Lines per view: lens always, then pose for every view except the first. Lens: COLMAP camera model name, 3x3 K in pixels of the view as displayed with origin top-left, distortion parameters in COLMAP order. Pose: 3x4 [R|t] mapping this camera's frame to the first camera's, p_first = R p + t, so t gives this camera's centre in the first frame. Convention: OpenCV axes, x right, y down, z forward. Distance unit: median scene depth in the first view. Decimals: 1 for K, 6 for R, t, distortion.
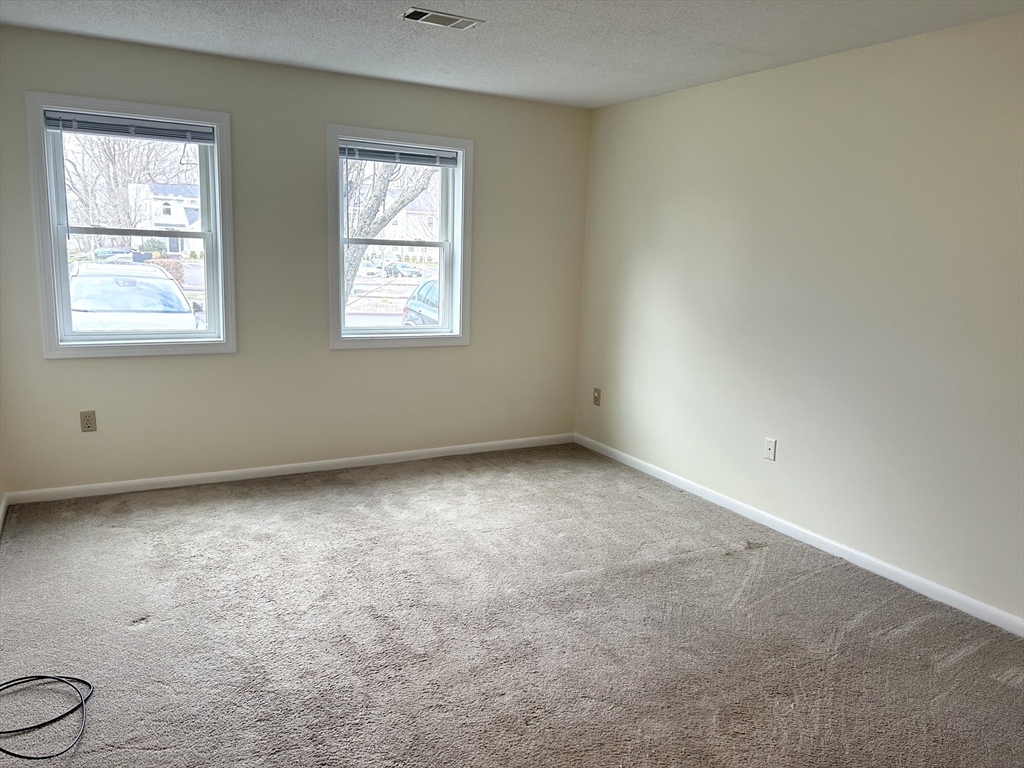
lens RADIAL K [[766.1, 0, 514.7], [0, 766.1, 386.4], [0, 0, 1]] dist [0.064169, -0.062693]
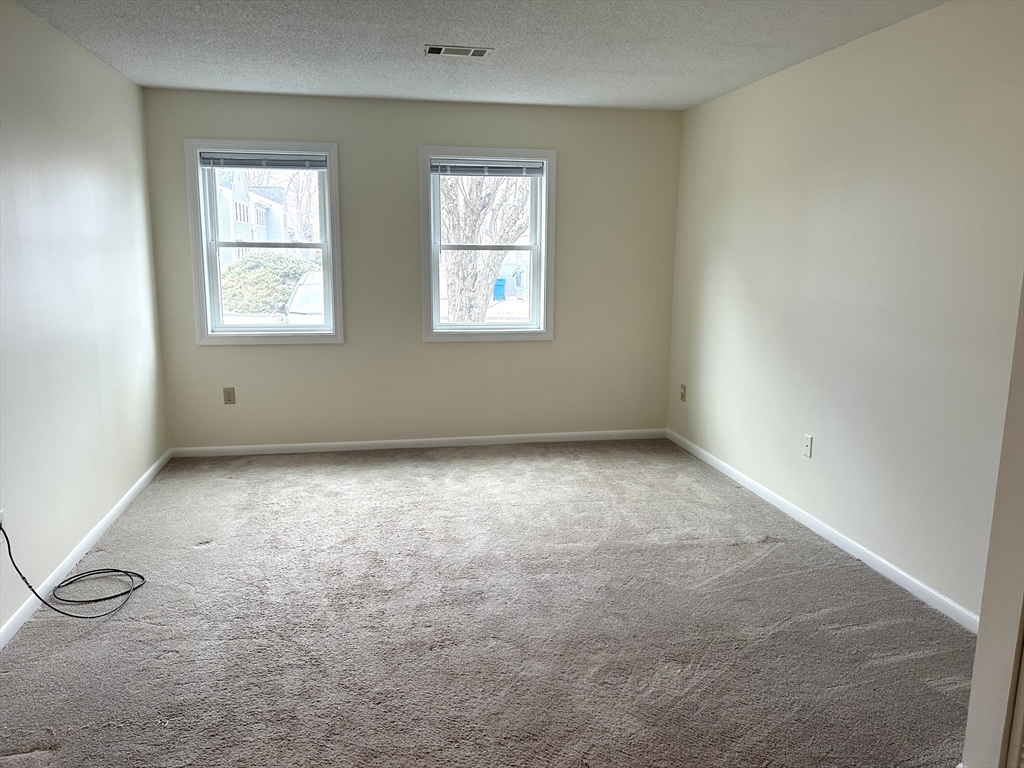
lens RADIAL K [[766.1, 0, 514.7], [0, 766.1, 386.4], [0, 0, 1]] dist [0.064169, -0.062693]
pose [[0.949107, 0.027474, -0.313752, 0.274457], [-0.030443, 0.999526, -0.004567, 0.020878], [0.313478, 0.013886, 0.949494, -0.045199]]
